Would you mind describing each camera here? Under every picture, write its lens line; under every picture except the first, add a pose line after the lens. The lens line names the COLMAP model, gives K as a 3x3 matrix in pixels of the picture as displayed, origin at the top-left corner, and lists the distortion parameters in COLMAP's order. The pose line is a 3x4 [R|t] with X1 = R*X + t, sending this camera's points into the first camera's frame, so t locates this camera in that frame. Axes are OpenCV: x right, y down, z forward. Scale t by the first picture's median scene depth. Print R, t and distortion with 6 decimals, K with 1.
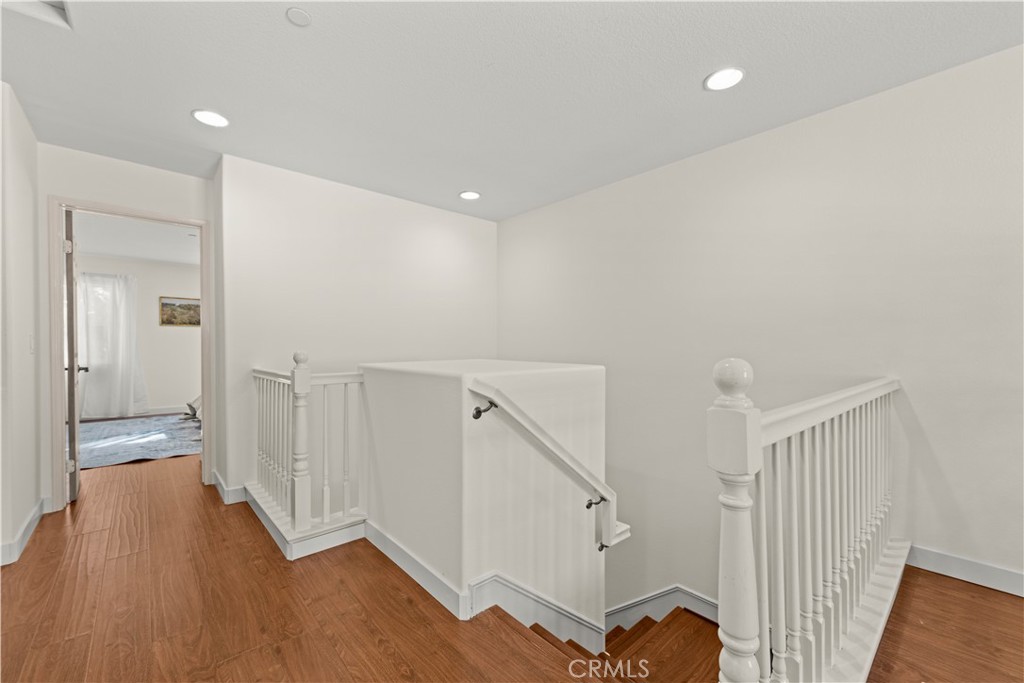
lens RADIAL K [[419.2, 0, 509.7], [0, 419.2, 345.9], [0, 0, 1]] dist [-0.001202, 0.000441]
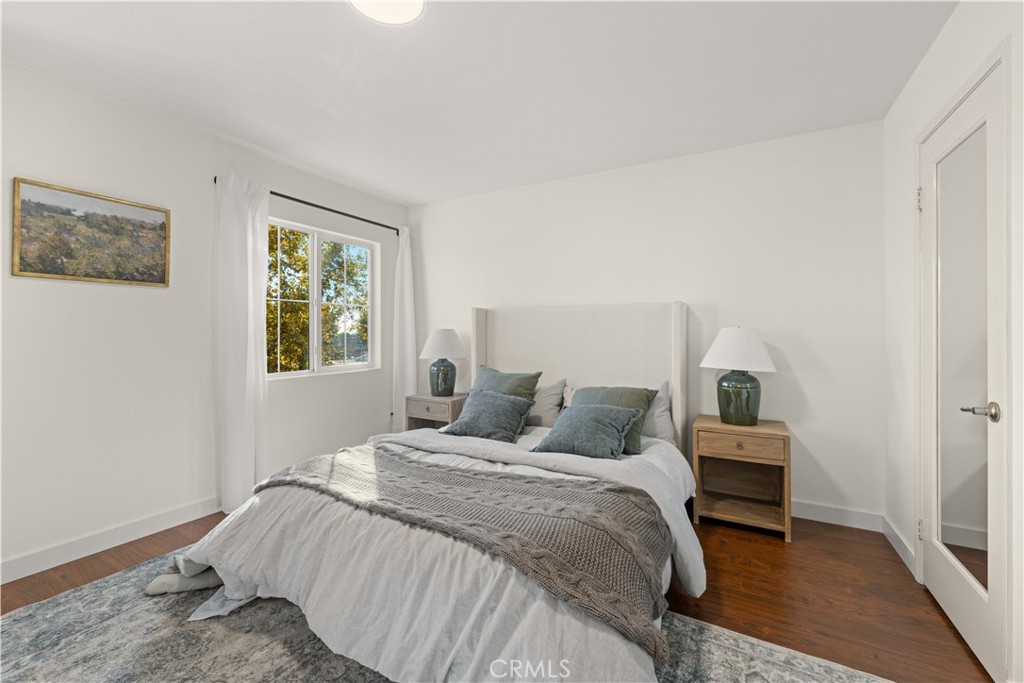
lens RADIAL K [[419.2, 0, 511.1], [0, 419.2, 332.4], [0, 0, 1]] dist [-0.001202, 0.000441]
pose [[0.943691, -0.005814, 0.330777, -0.597791], [0.003767, 0.999970, 0.006830, -0.010427], [-0.330806, -0.005200, 0.943684, 0.602873]]
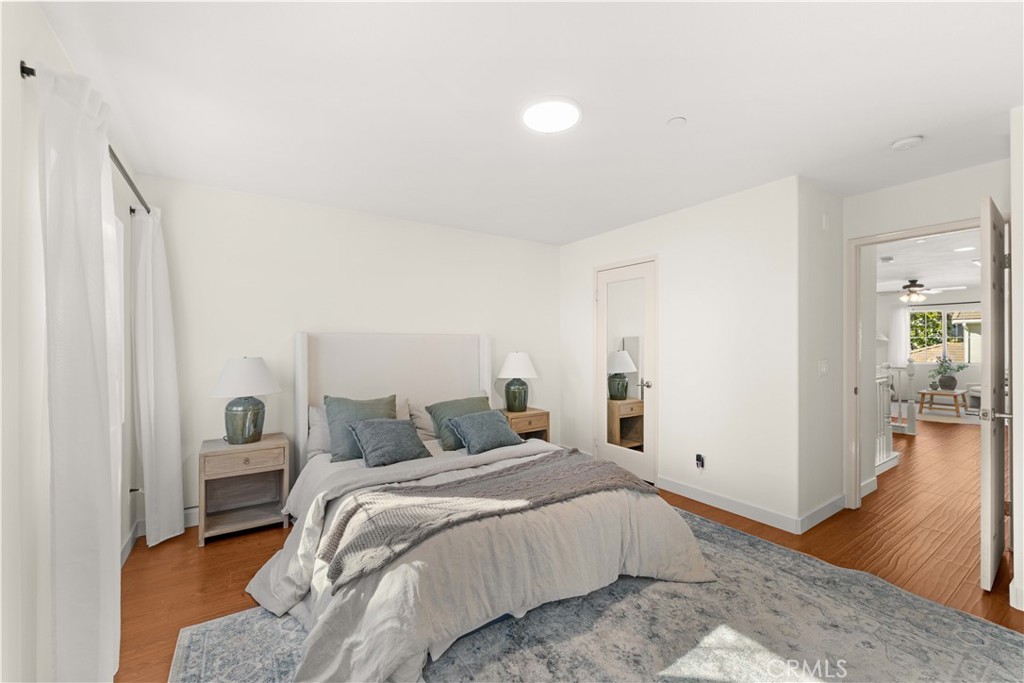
lens RADIAL K [[419.2, 0, 503.5], [0, 419.2, 343.7], [0, 0, 1]] dist [-0.001202, 0.000441]
pose [[0.128731, -0.001335, 0.991679, -1.182406], [0.001123, 0.999999, 0.001200, -0.038995], [-0.991679, 0.000959, 0.128732, 1.064717]]
